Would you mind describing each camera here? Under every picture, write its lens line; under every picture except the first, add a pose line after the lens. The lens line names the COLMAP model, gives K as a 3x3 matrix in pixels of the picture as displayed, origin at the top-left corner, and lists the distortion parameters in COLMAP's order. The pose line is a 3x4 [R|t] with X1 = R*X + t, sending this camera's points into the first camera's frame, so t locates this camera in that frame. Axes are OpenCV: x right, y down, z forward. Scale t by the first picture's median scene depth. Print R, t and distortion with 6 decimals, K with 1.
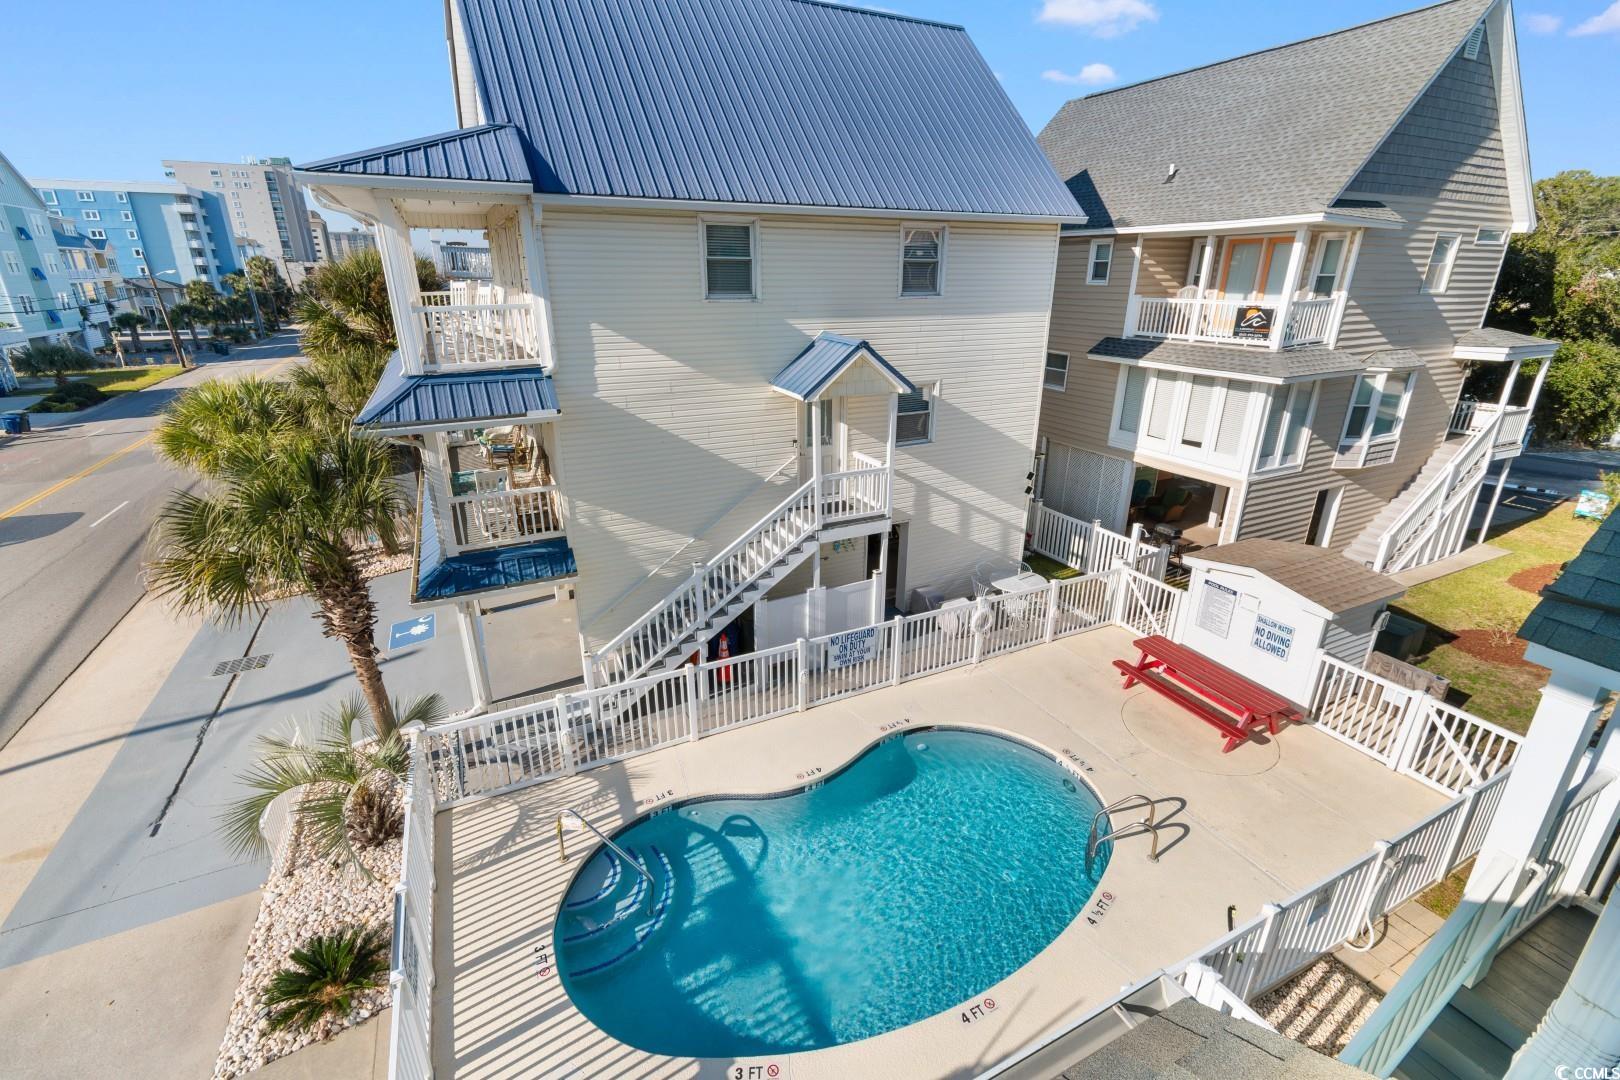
lens RADIAL K [[719.0, 0, 815.8], [0, 719.0, 552.0], [0, 0, 1]] dist [-0.002137, -0.000745]
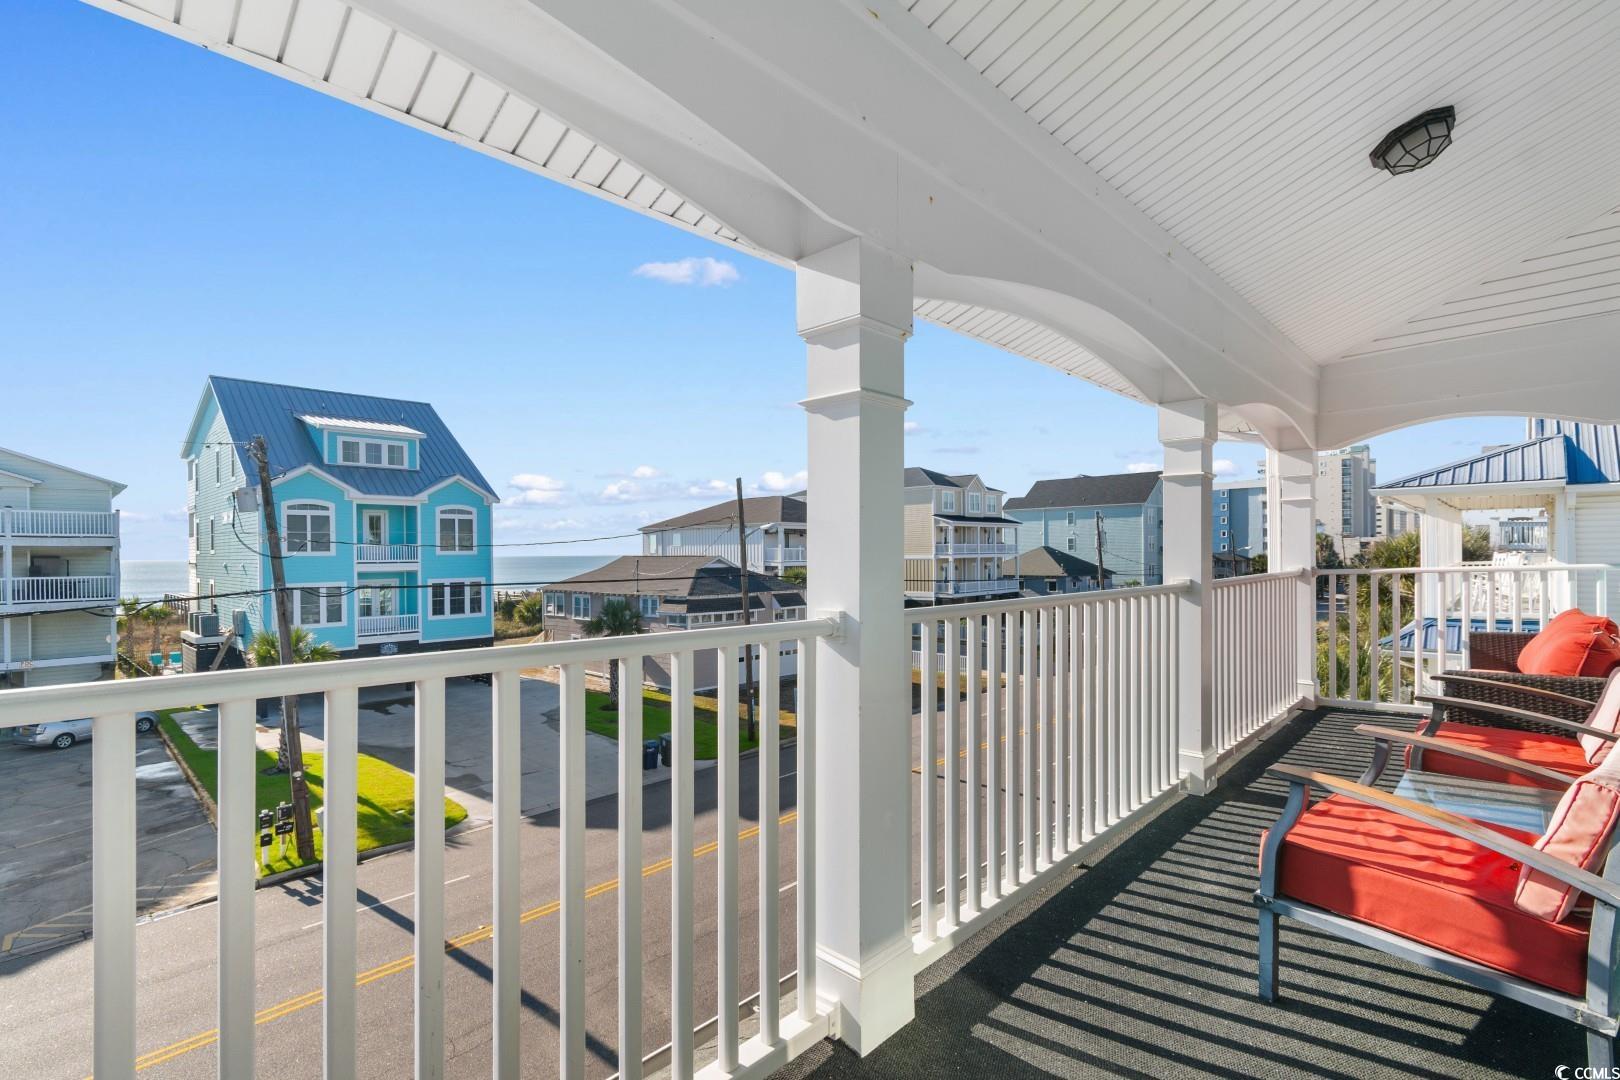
lens RADIAL K [[719.0, 0, 815.8], [0, 719.0, 552.0], [0, 0, 1]] dist [-0.002137, -0.000745]
pose [[0.330542, -0.006632, -0.943768, 0.212994], [-0.330631, 0.935792, -0.122376, 0.117947], [0.883983, 0.352489, 0.307126, -0.301782]]
